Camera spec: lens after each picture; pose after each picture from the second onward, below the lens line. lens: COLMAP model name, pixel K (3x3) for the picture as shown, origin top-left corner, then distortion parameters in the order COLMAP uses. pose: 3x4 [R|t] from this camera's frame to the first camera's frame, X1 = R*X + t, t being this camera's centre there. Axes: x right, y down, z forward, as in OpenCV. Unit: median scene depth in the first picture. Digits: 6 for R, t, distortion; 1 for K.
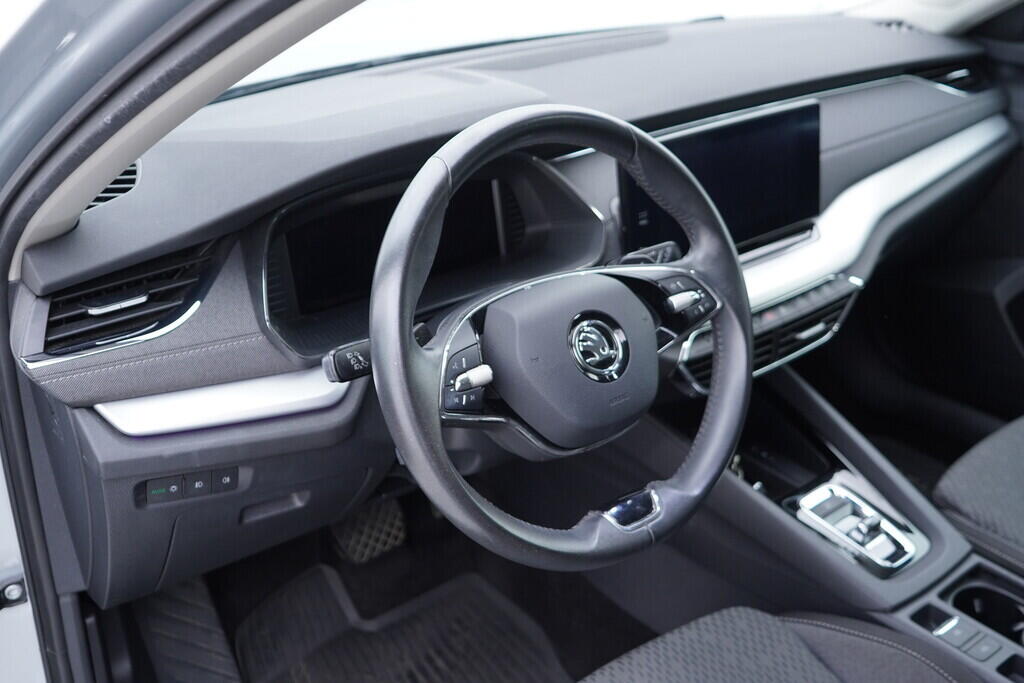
lens RADIAL K [[1057.9, 0, 512.0], [0, 1057.9, 341.5], [0, 0, 1]] dist [-0.000006, -0.029597]
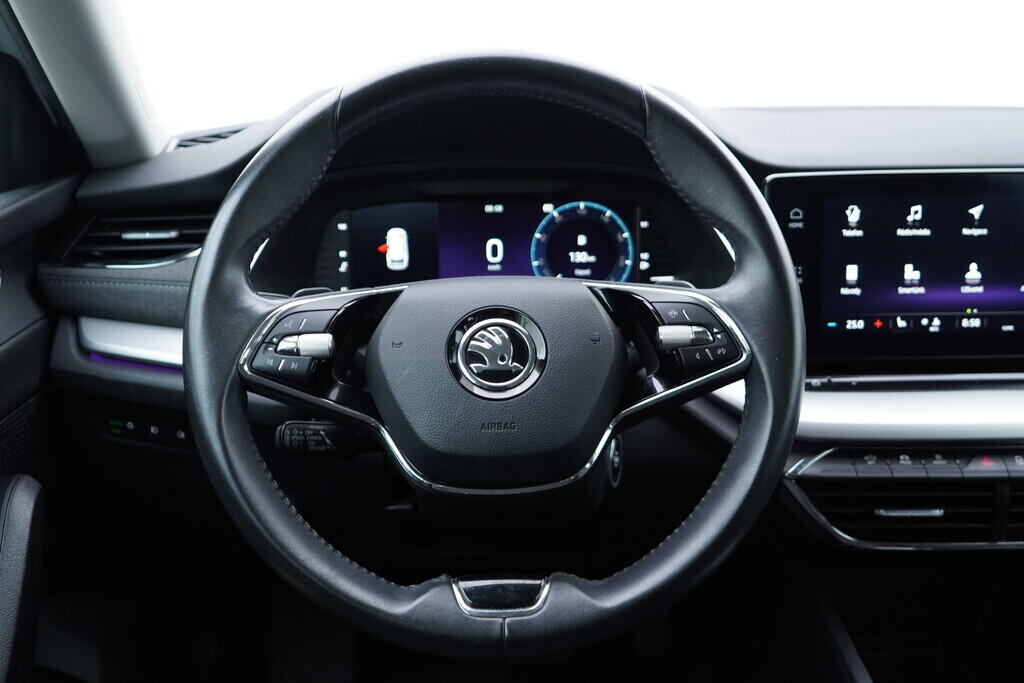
lens RADIAL K [[1057.9, 0, 512.0], [0, 1057.9, 341.5], [0, 0, 1]] dist [-0.000006, -0.029597]
pose [[0.777501, 0.154659, -0.609568, 0.445143], [-0.258432, 0.962239, -0.085490, 0.047214], [0.573329, 0.224001, 0.788110, 0.346712]]
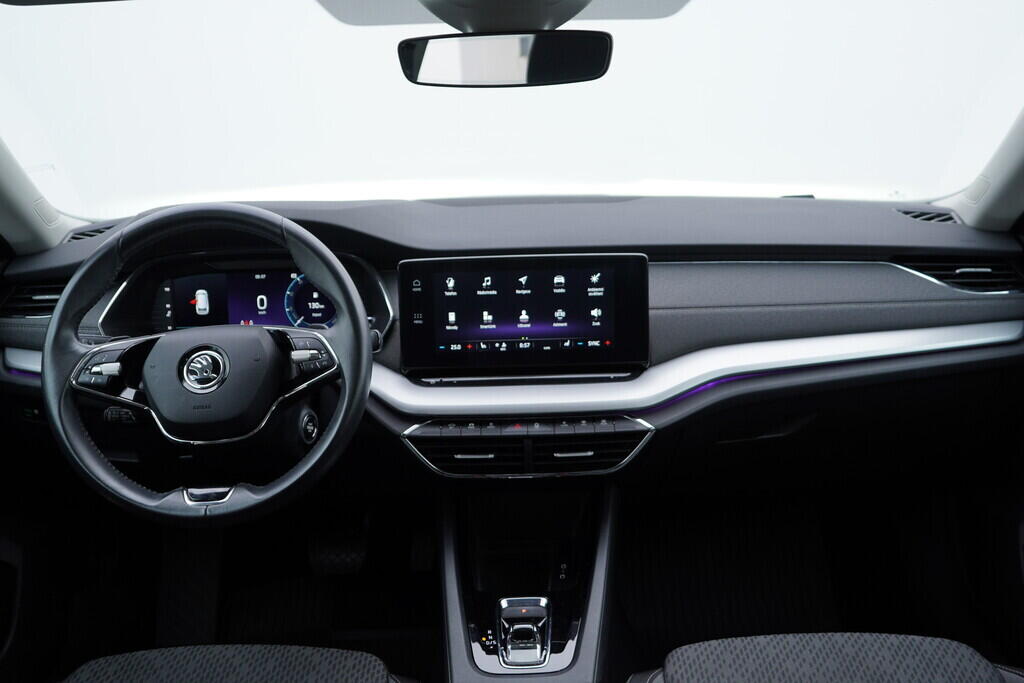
lens RADIAL K [[1057.9, 0, 512.0], [0, 1057.9, 341.5], [0, 0, 1]] dist [-0.000006, -0.029597]
pose [[0.766186, 0.147780, -0.625396, 1.049778], [-0.248073, 0.965779, -0.075707, -0.021885], [0.592806, 0.213149, 0.776627, 0.115367]]
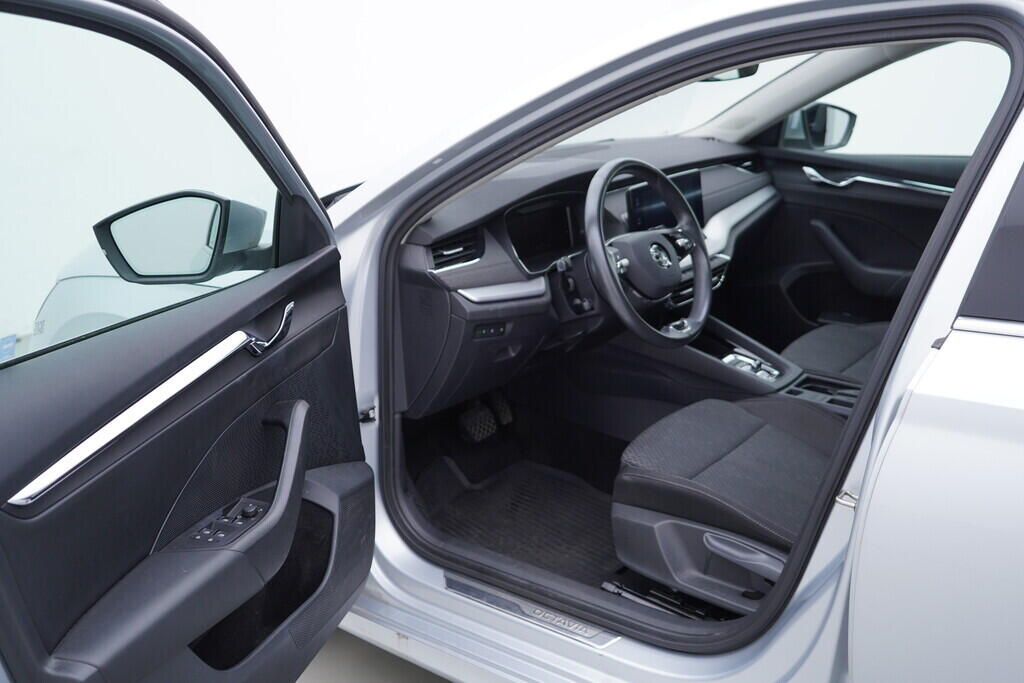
lens RADIAL K [[1057.9, 0, 512.0], [0, 1057.9, 341.5], [0, 0, 1]] dist [-0.000006, -0.029597]
pose [[0.966536, -0.071875, 0.246257, -0.687861], [0.108136, 0.984646, -0.137034, 0.398089], [-0.232627, 0.159078, 0.959468, -0.955689]]
